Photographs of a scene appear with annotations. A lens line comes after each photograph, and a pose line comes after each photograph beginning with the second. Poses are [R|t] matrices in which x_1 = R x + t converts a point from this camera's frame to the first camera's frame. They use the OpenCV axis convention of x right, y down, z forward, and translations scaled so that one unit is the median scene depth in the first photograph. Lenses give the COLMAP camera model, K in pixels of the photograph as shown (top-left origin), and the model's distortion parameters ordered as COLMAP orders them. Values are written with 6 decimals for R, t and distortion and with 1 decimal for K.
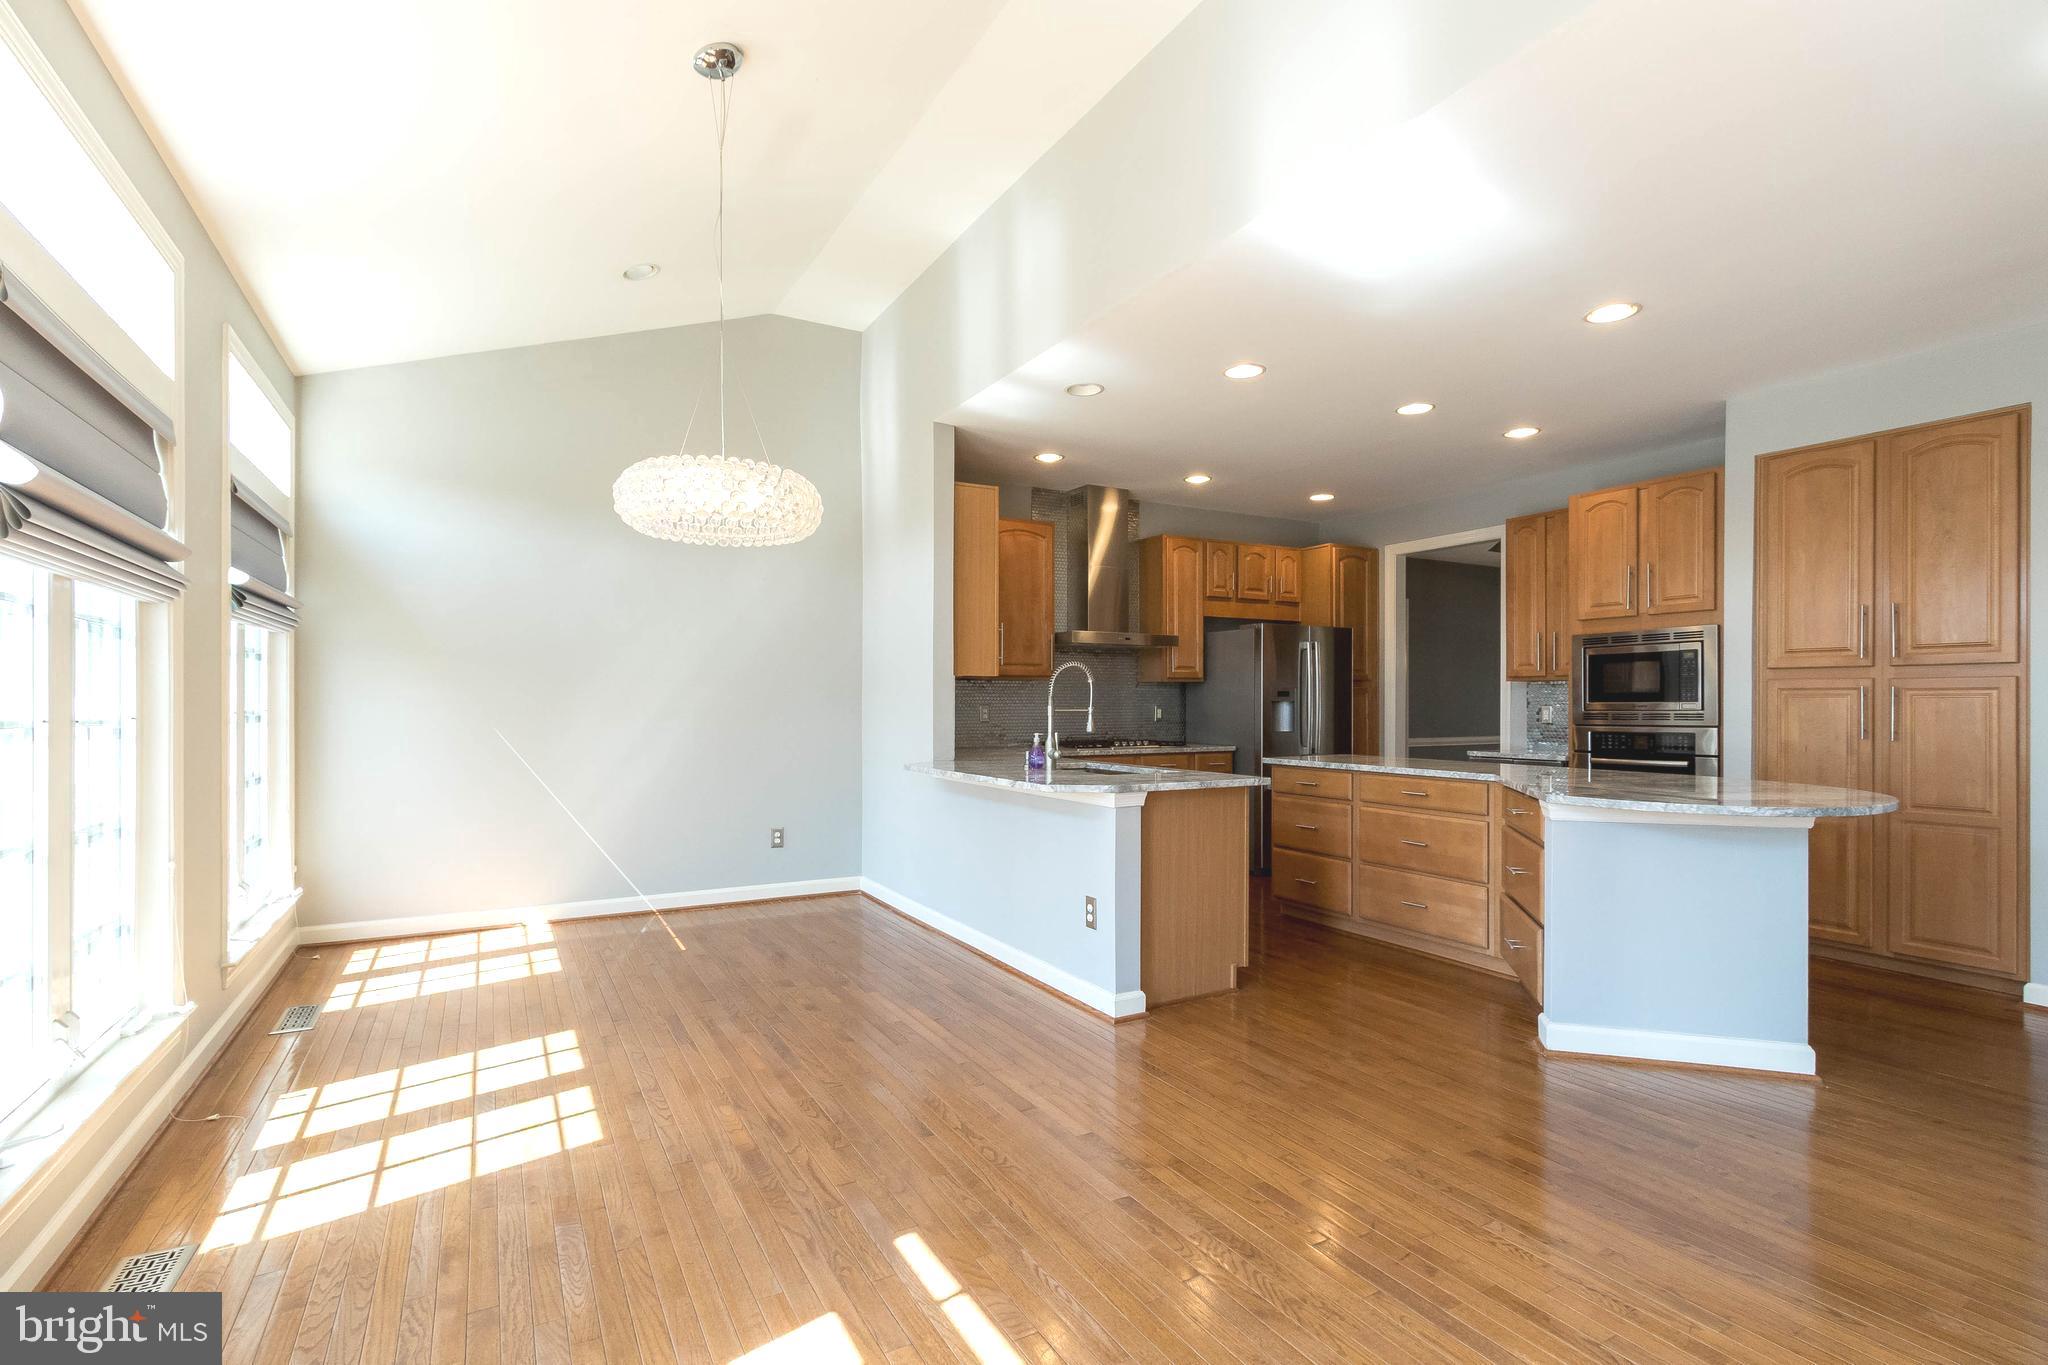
lens RADIAL K [[954.9, 0, 1017.2], [0, 954.9, 697.3], [0, 0, 1]] dist [0.003940, -0.001875]
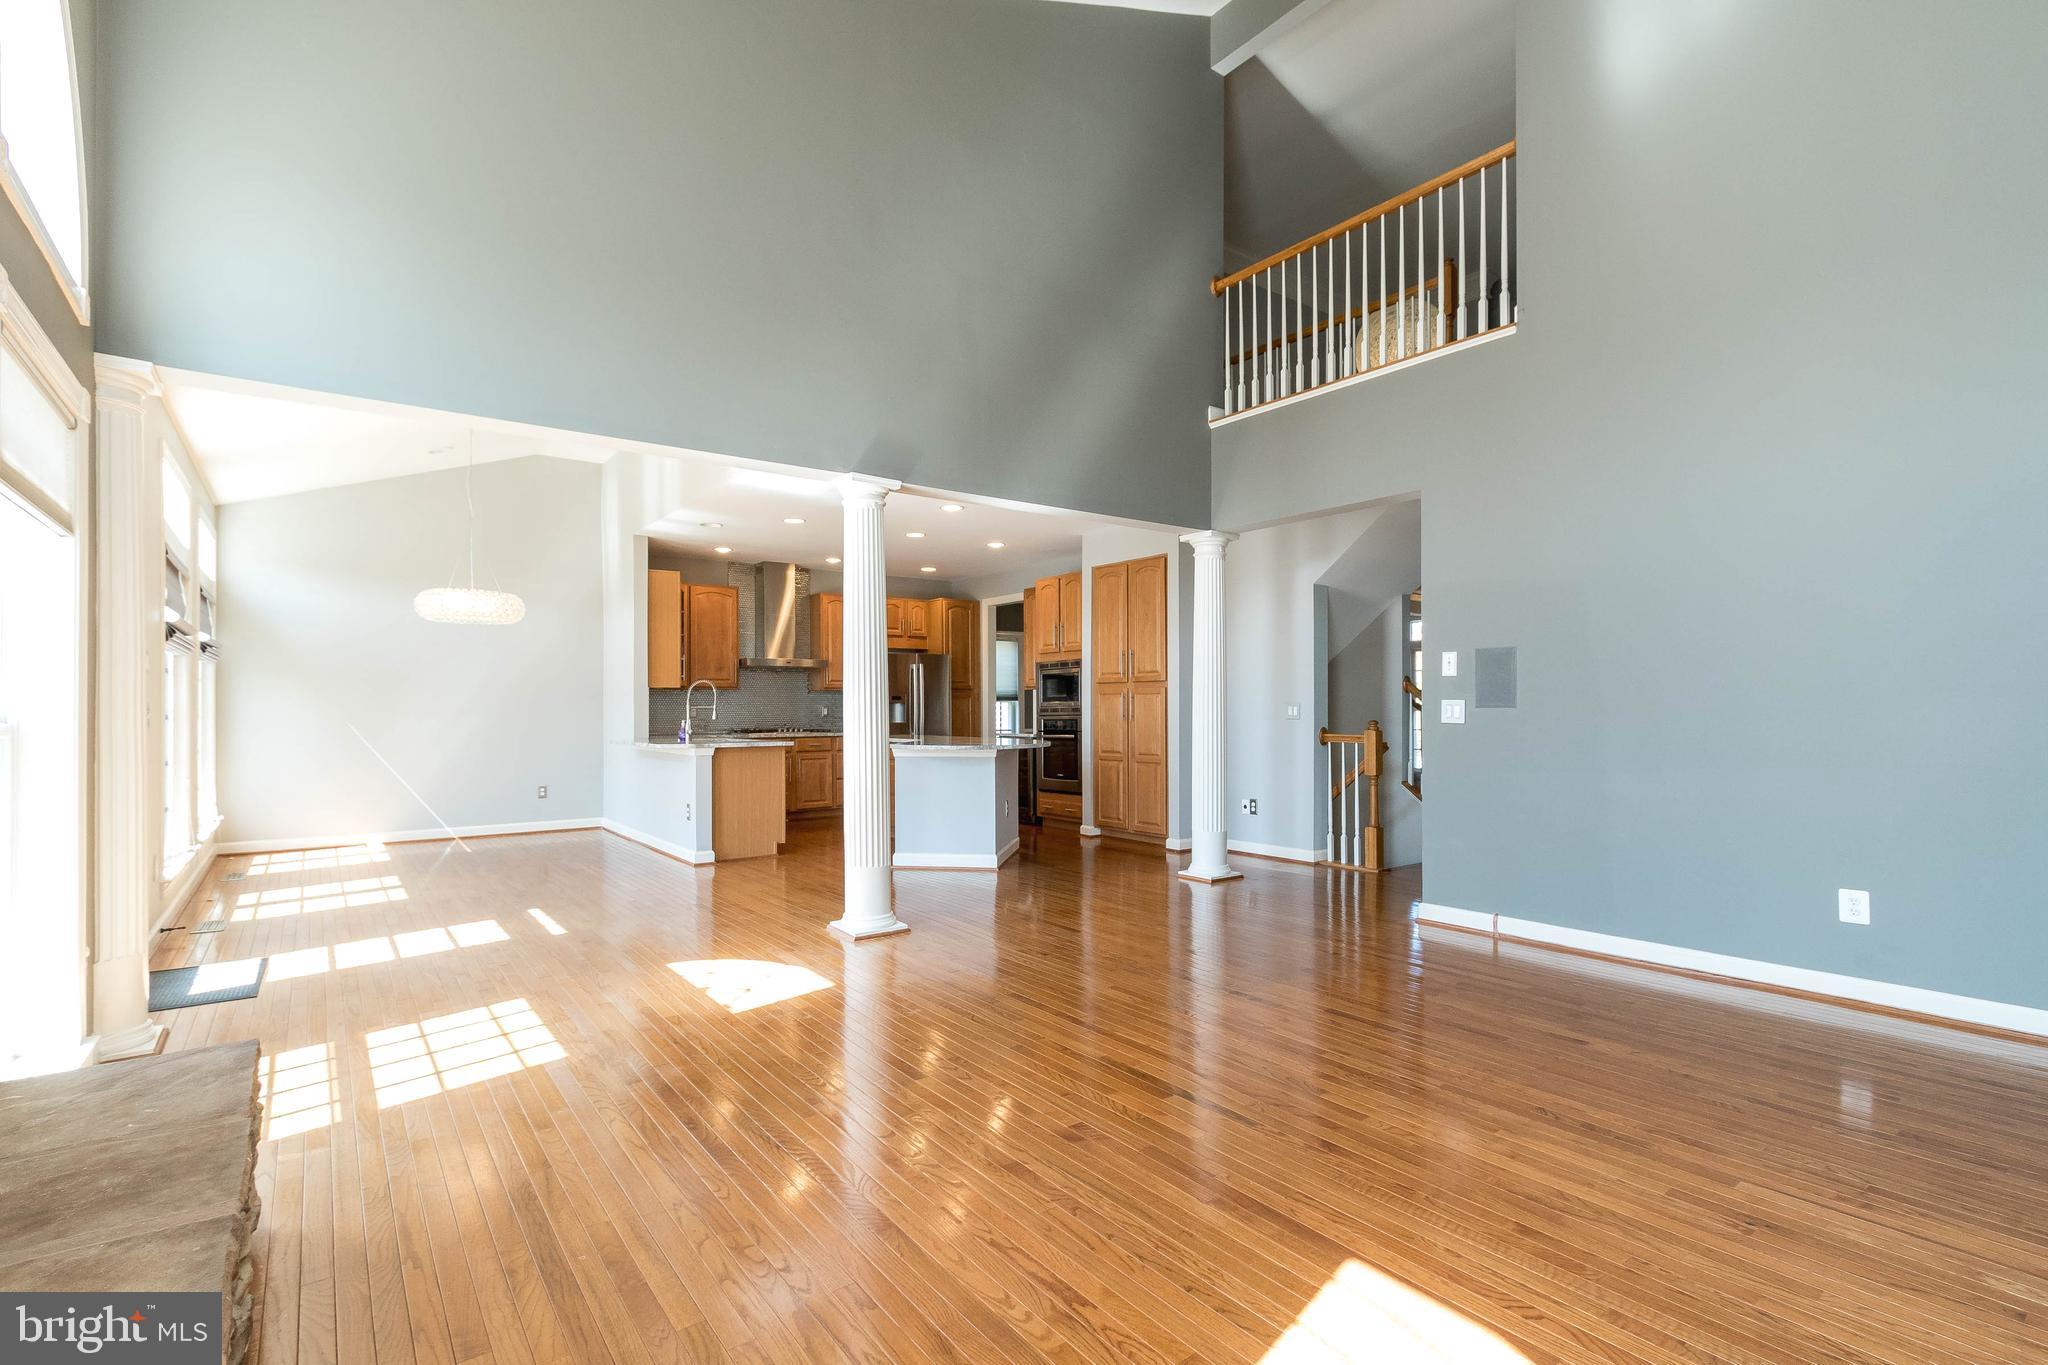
lens RADIAL K [[954.9, 0, 1017.0], [0, 954.9, 699.4], [0, 0, 1]] dist [0.003940, -0.001875]
pose [[0.991940, -0.003902, 0.126647, 0.389717], [0.004553, 0.999978, -0.004851, 0.009695], [-0.126626, 0.005389, 0.991936, -0.781414]]
